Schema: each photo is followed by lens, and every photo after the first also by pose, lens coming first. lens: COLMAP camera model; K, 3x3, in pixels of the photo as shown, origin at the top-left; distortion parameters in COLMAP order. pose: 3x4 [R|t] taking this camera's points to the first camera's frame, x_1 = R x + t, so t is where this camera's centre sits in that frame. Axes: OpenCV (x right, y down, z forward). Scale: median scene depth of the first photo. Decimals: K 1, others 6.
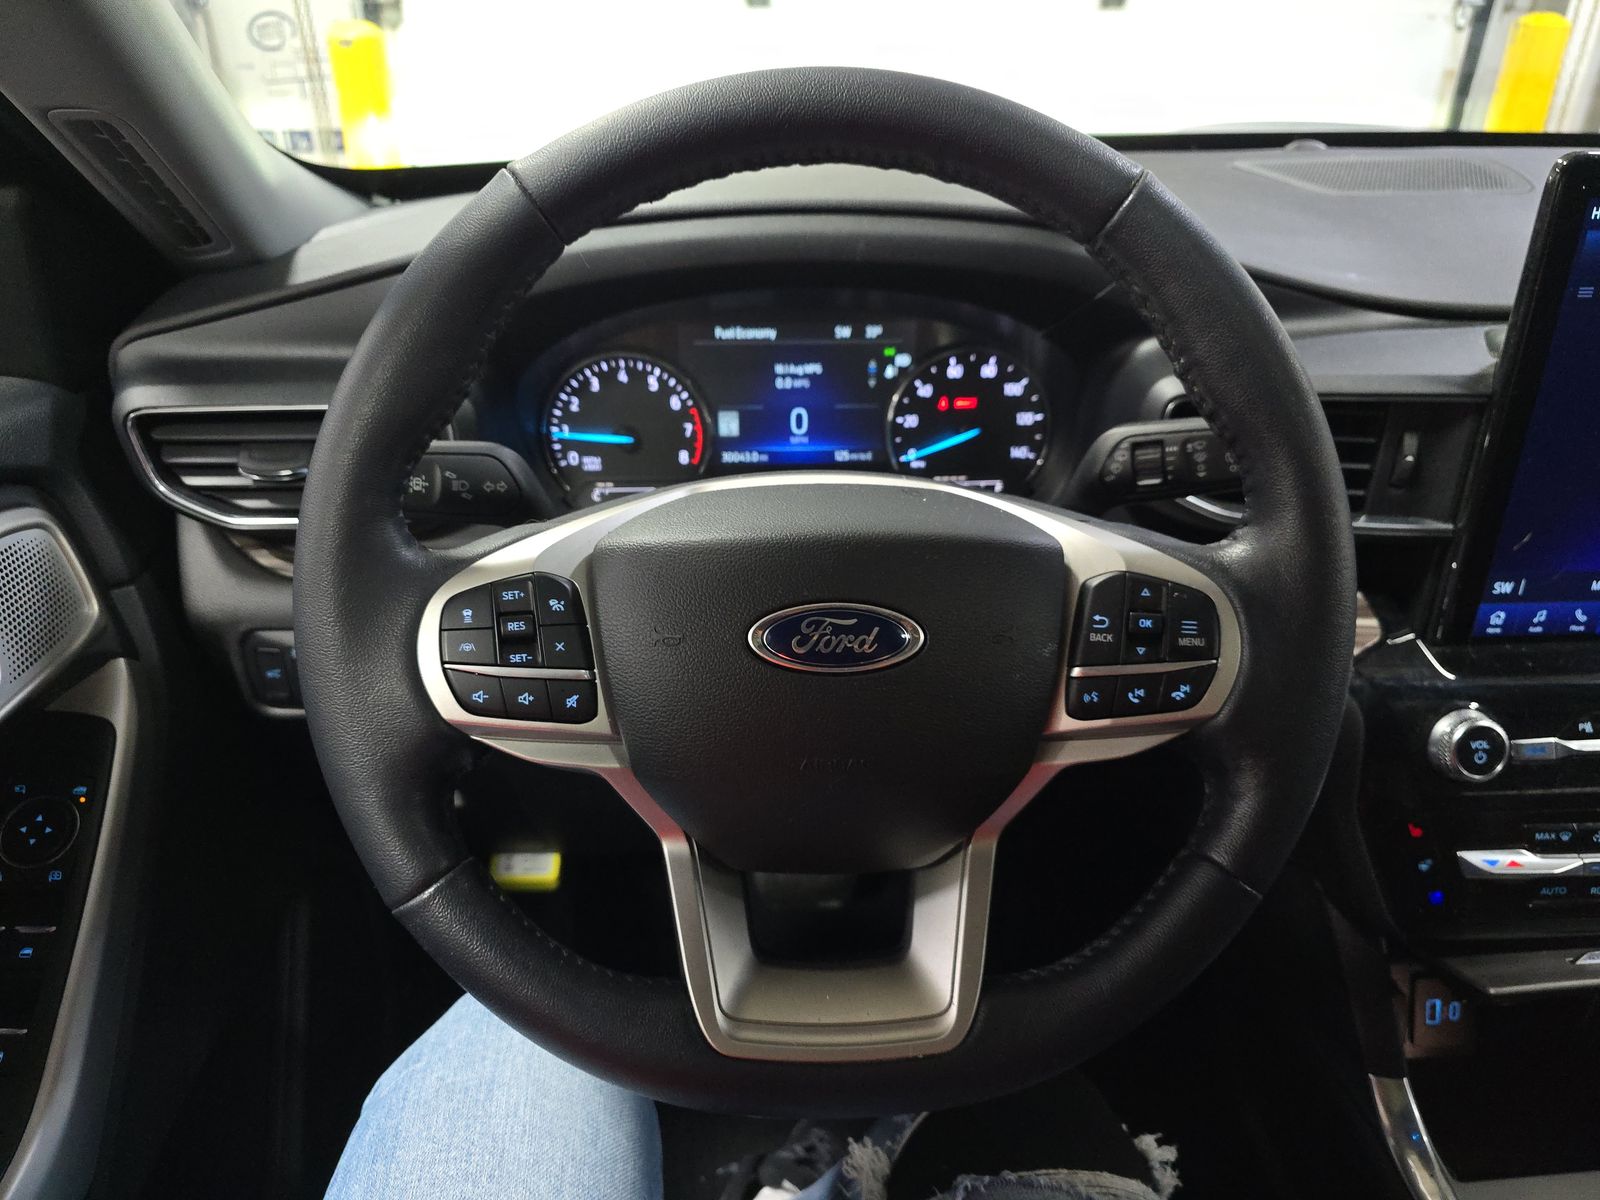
lens RADIAL K [[1061.3, 0, 800.0], [0, 1061.3, 600.0], [0, 0, 1]] dist [0.088286, -0.097500]
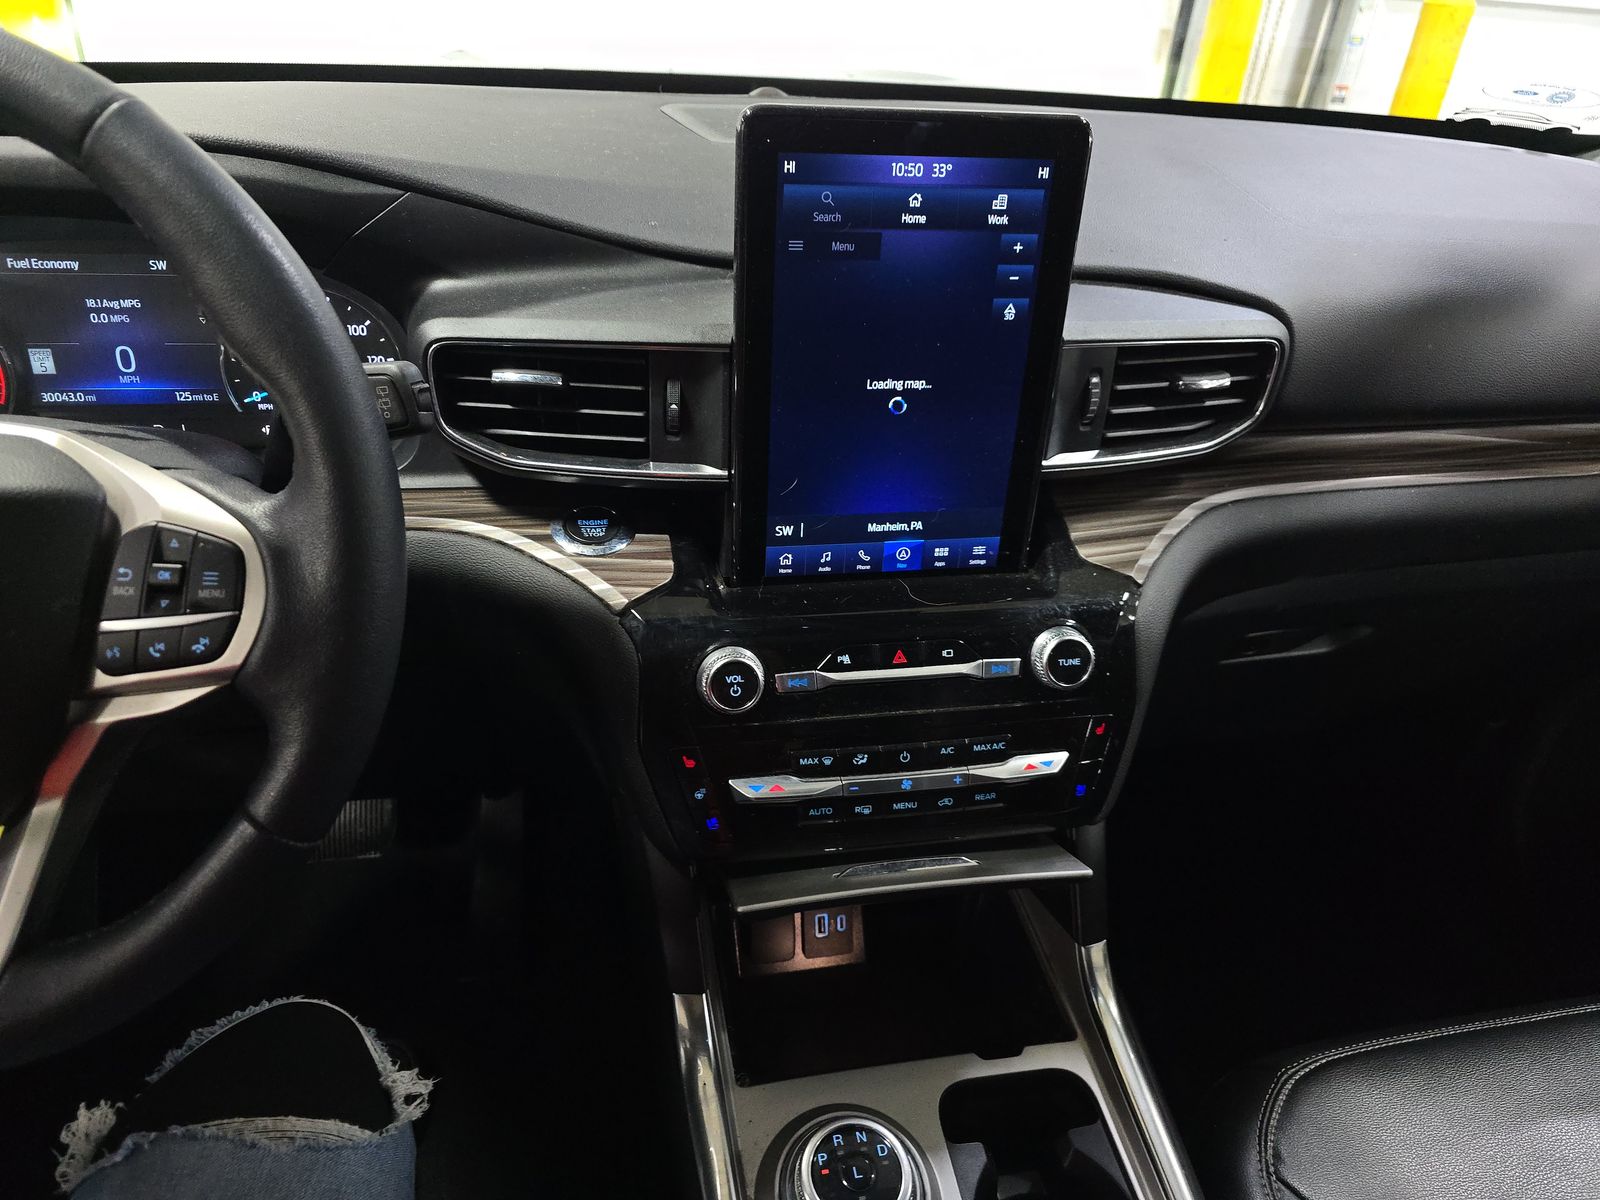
lens RADIAL K [[1054.2, 0, 799.9], [0, 1054.2, 585.7], [0, 0, 1]] dist [0.031230, -0.040030]
pose [[0.987348, -0.019950, 0.157306, 0.450894], [0.013334, 0.998986, 0.043002, -0.001368], [-0.158005, -0.040361, 0.986613, -0.023088]]
